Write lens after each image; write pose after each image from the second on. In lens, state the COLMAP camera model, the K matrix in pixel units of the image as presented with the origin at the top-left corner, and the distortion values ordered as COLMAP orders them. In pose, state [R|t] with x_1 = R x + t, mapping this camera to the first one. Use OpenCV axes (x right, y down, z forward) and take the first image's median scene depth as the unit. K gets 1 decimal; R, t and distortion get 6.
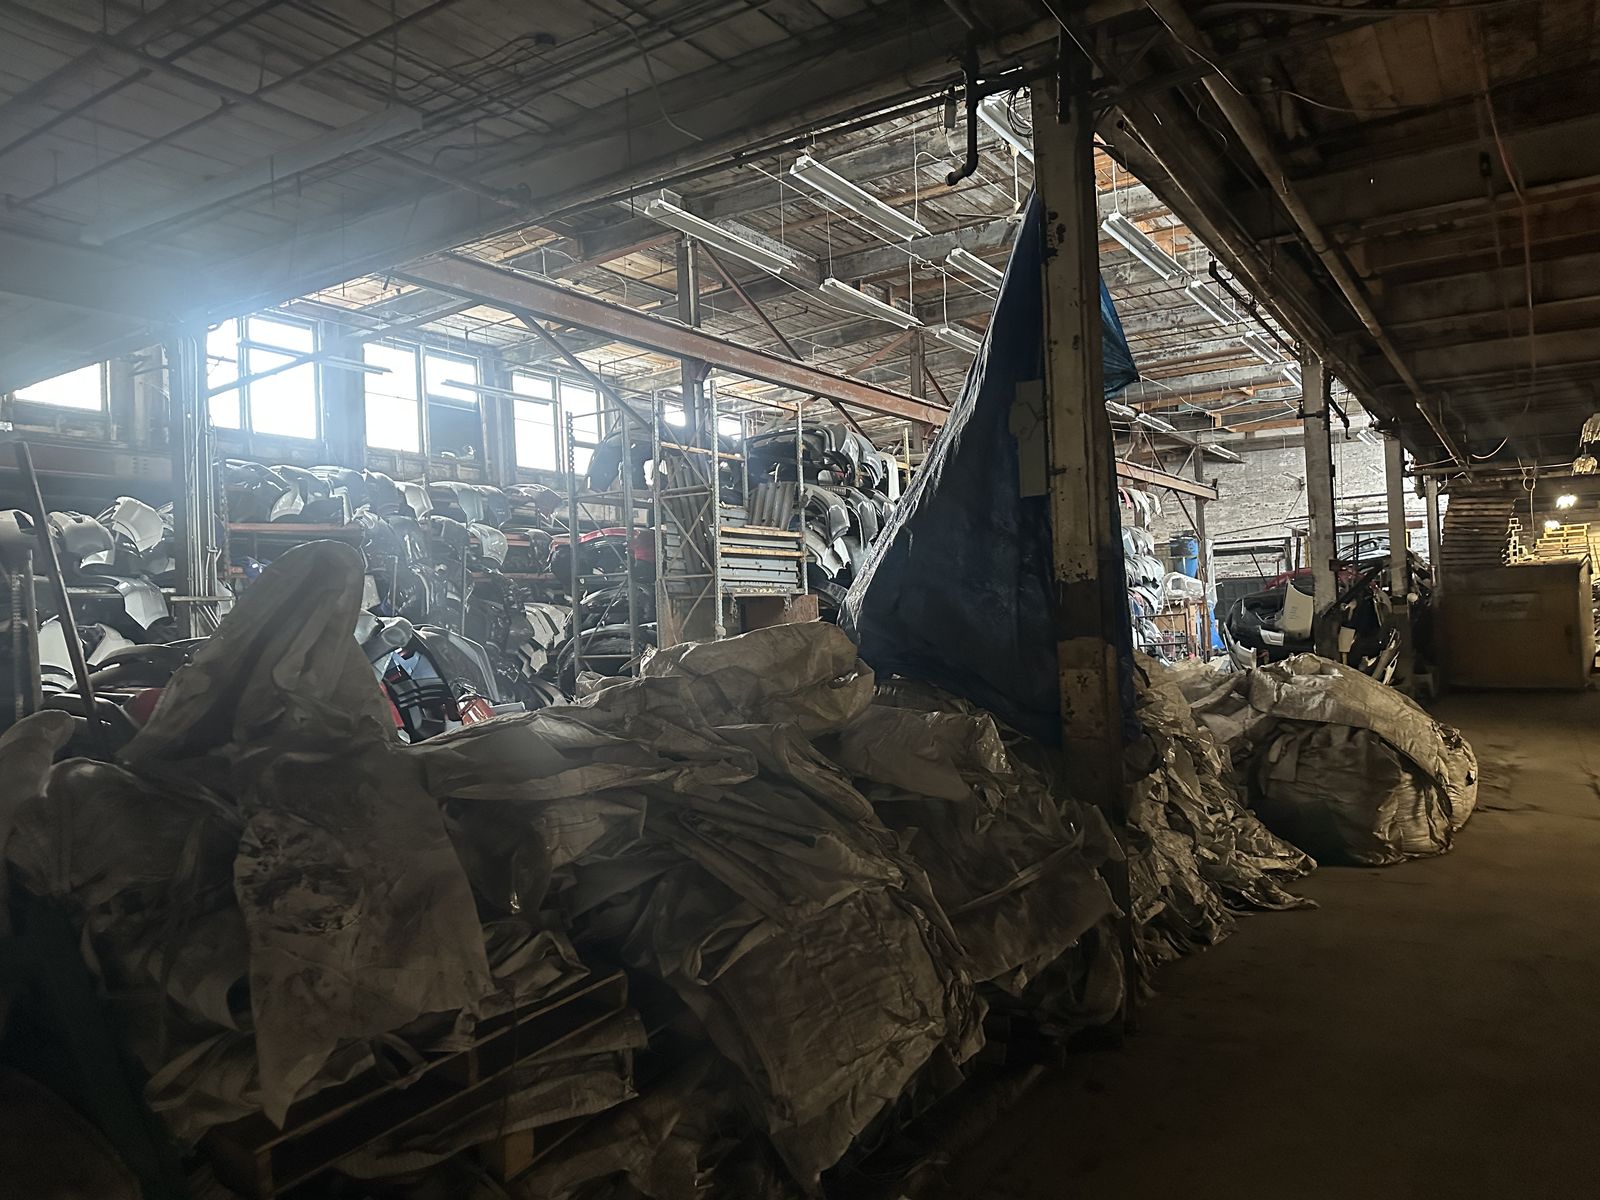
lens RADIAL K [[1112.3, 0, 794.5], [0, 1112.3, 597.8], [0, 0, 1]] dist [0.058396, -0.091783]
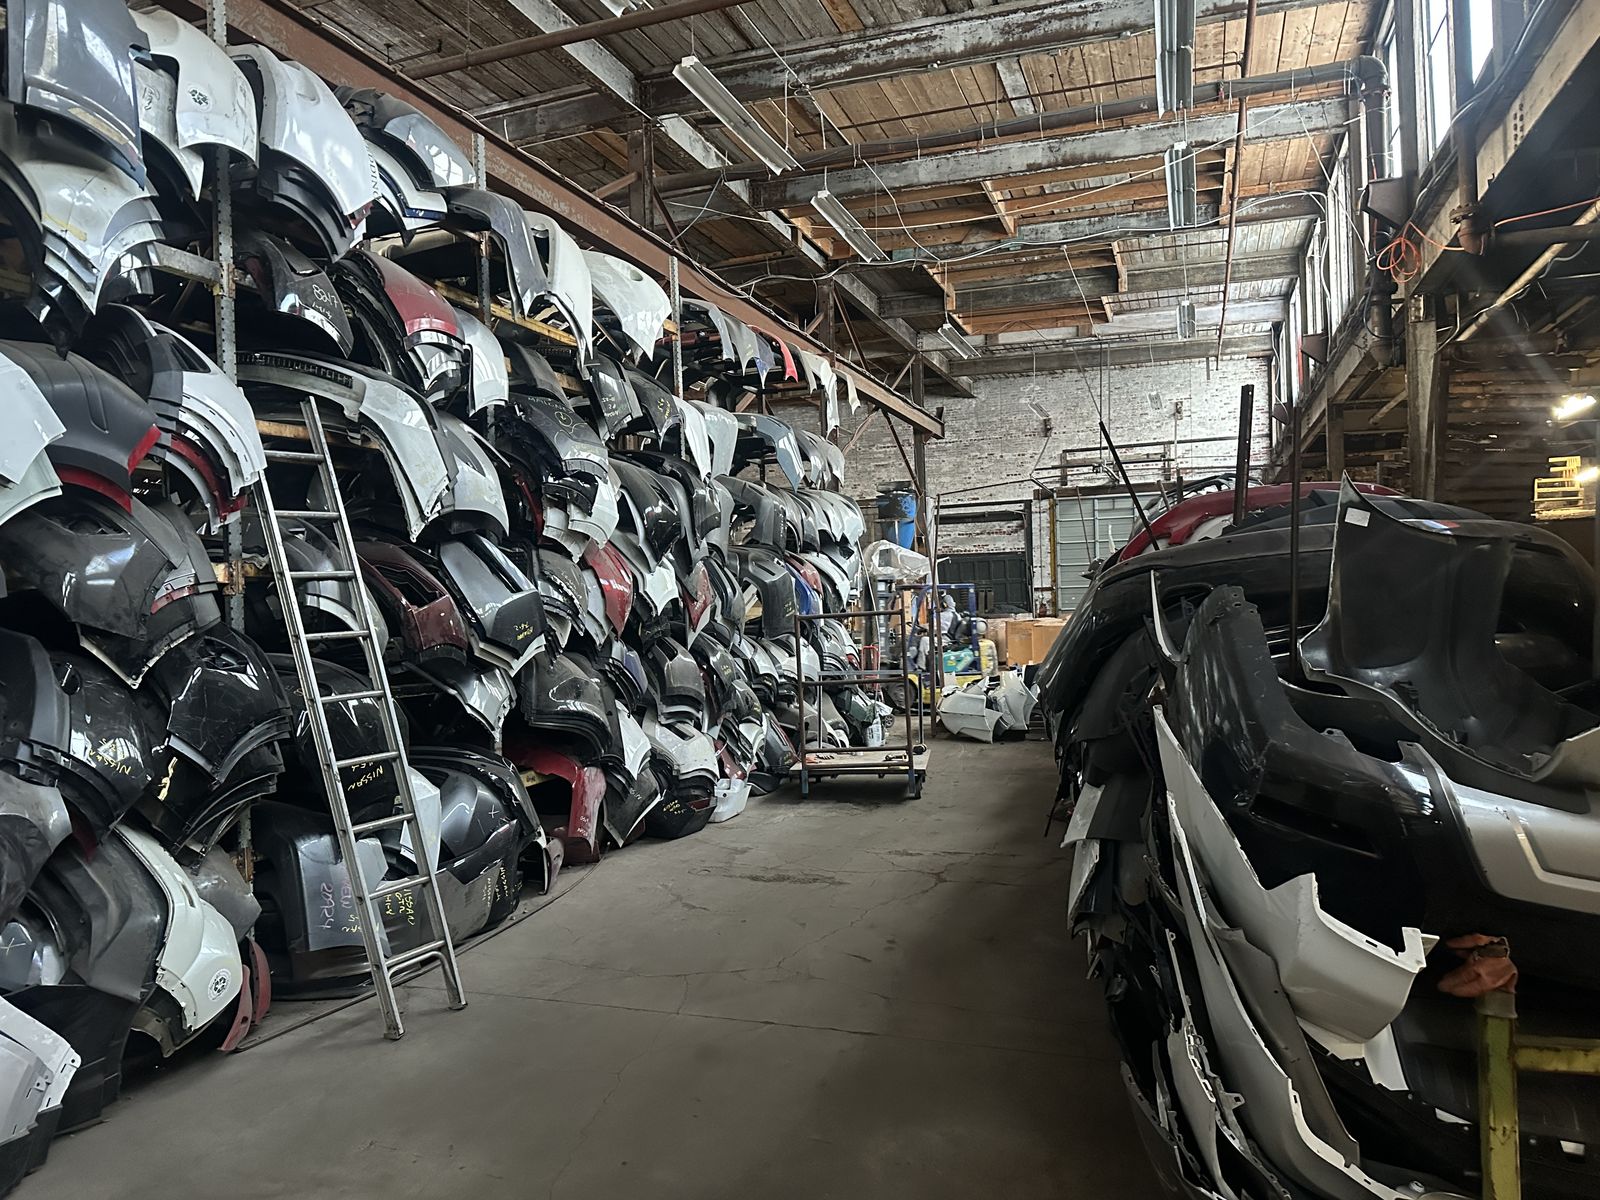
lens RADIAL K [[1112.3, 0, 794.5], [0, 1112.3, 597.8], [0, 0, 1]] dist [0.058396, -0.091783]
pose [[0.969504, 0.009833, 0.244880, 0.124698], [-0.013870, 0.999795, 0.014768, 0.002089], [-0.244684, -0.017714, 0.969441, 0.363814]]
